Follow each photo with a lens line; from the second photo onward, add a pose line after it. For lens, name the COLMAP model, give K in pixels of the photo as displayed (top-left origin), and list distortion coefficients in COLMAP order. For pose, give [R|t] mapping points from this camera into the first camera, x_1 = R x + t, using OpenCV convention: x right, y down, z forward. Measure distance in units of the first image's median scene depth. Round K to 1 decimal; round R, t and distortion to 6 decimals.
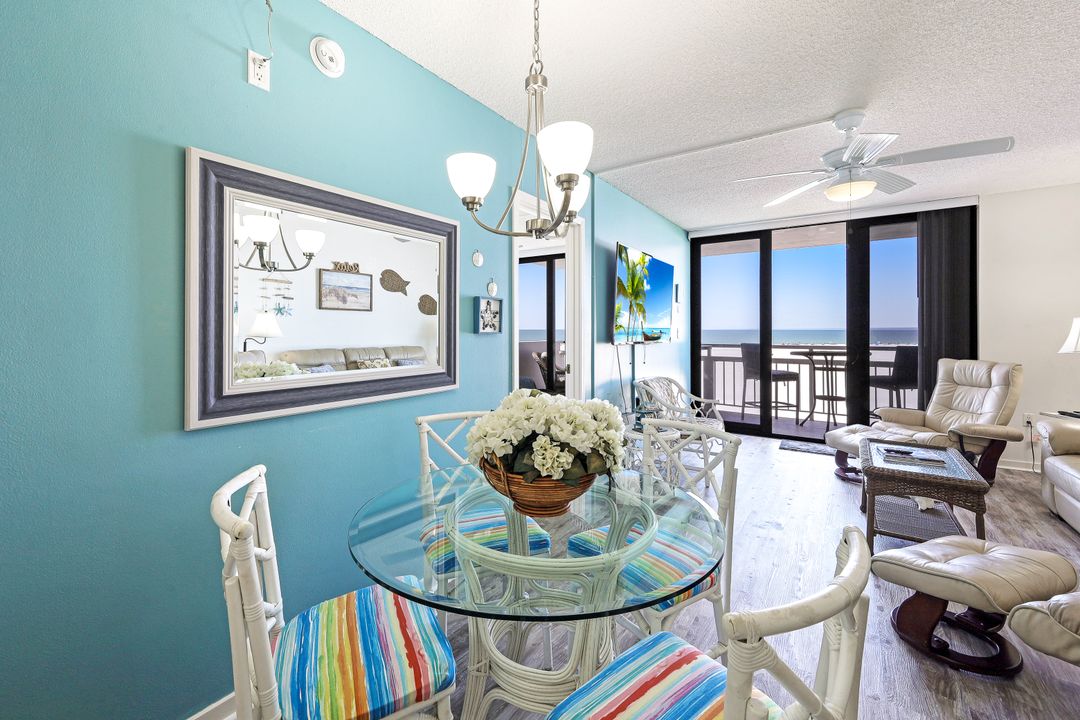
lens RADIAL K [[440.4, 0, 532.1], [0, 440.4, 336.1], [0, 0, 1]] dist [-0.004753, 0.001152]
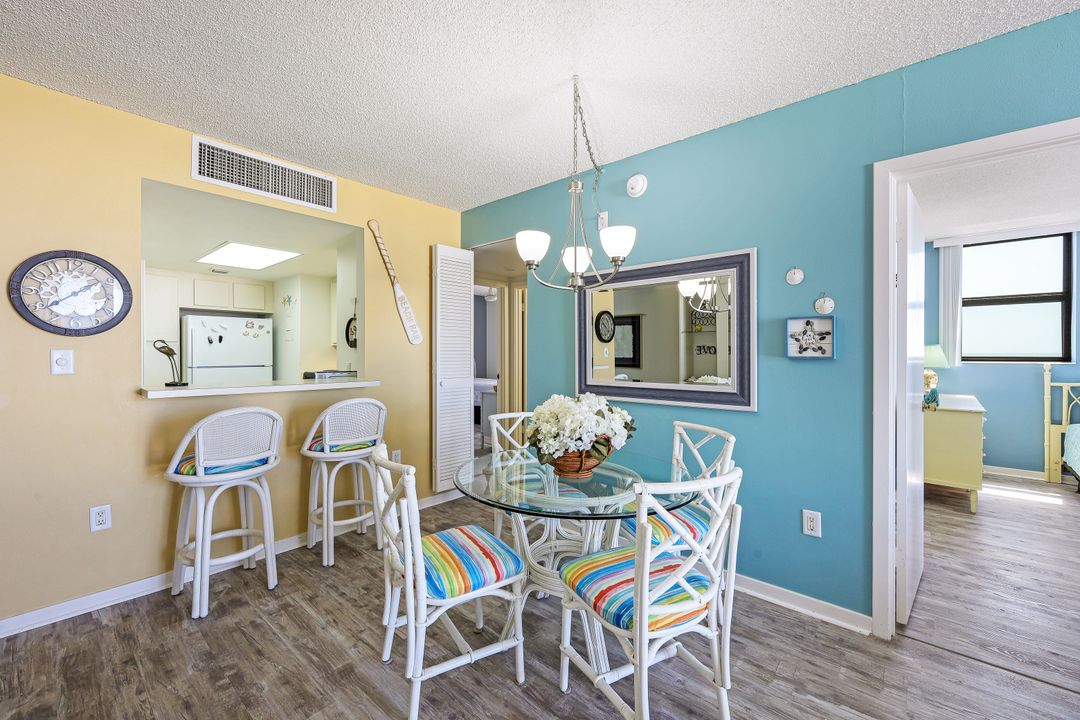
lens RADIAL K [[440.4, 0, 537.3], [0, 440.4, 354.1], [0, 0, 1]] dist [-0.004753, 0.001152]
pose [[-0.103937, 0.001182, -0.994583, 0.532230], [-0.014244, 0.999895, 0.002677, -0.005519], [0.994482, 0.014445, -0.103909, 0.363993]]
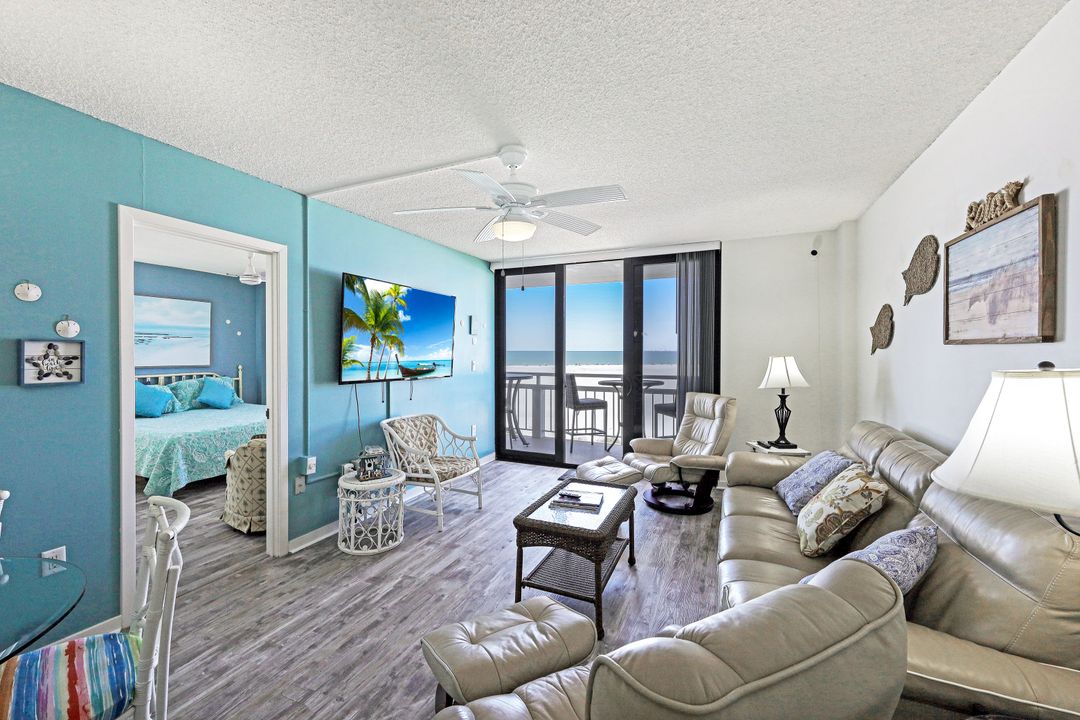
lens RADIAL K [[440.4, 0, 540.5], [0, 440.4, 355.1], [0, 0, 1]] dist [-0.004753, 0.001152]
pose [[0.979755, -0.000946, 0.200199, 0.396829], [0.001458, 0.999996, -0.002411, -0.036365], [-0.200196, 0.002654, 0.979752, 0.029255]]
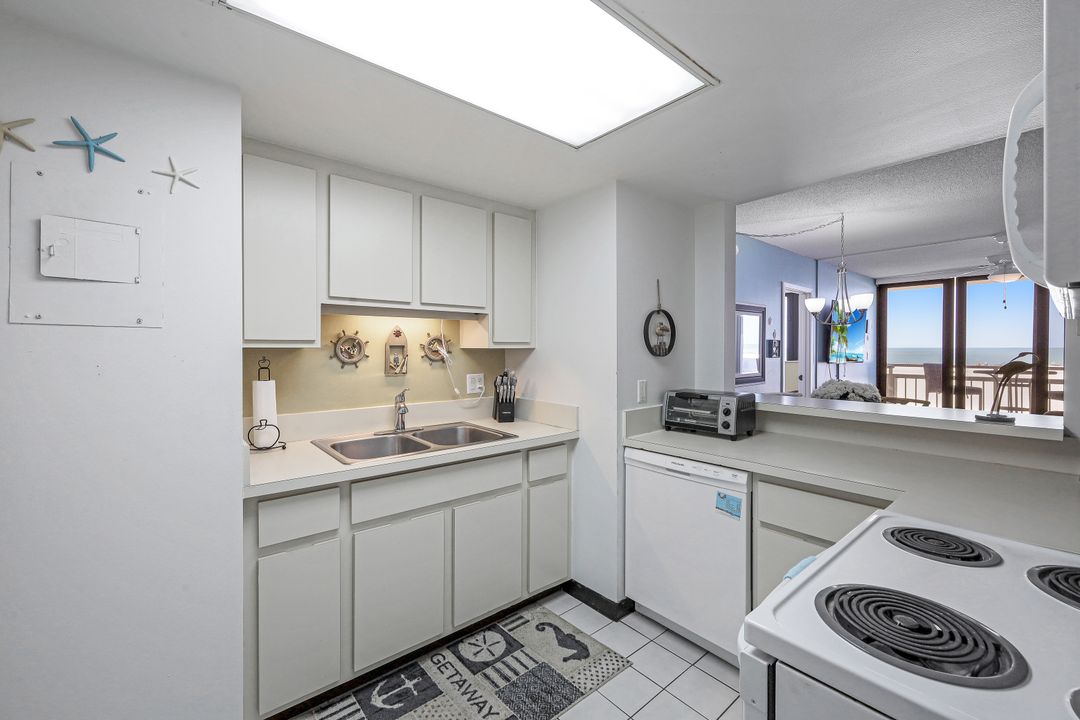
lens RADIAL K [[440.4, 0, 529.8], [0, 440.4, 354.9], [0, 0, 1]] dist [-0.004753, 0.001152]
pose [[0.961007, 0.001634, -0.276519, -0.405488], [-0.000766, 0.999994, 0.003248, -0.017426], [0.276522, -0.002910, 0.961003, -0.803370]]
